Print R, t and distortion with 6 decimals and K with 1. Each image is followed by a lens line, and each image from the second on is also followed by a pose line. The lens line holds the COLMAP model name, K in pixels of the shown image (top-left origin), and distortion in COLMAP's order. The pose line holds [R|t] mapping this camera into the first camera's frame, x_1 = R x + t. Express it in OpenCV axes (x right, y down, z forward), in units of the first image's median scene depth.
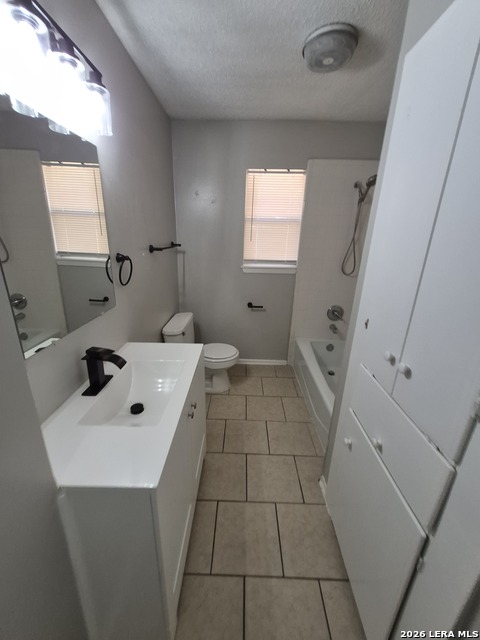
lens RADIAL K [[251.4, 0, 240.0], [0, 251.4, 317.4], [0, 0, 1]] dist [0.009455, -0.000553]
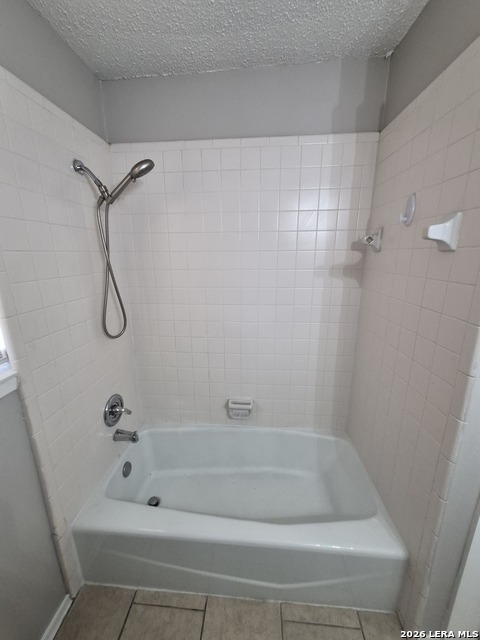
lens RADIAL K [[251.4, 0, 239.5], [0, 251.4, 318.6], [0, 0, 1]] dist [0.009455, -0.000553]
pose [[0.061170, -0.273435, 0.959943, -0.061400], [0.326452, 0.914331, 0.239640, -0.242914], [-0.943232, 0.298717, 0.145193, 0.644778]]
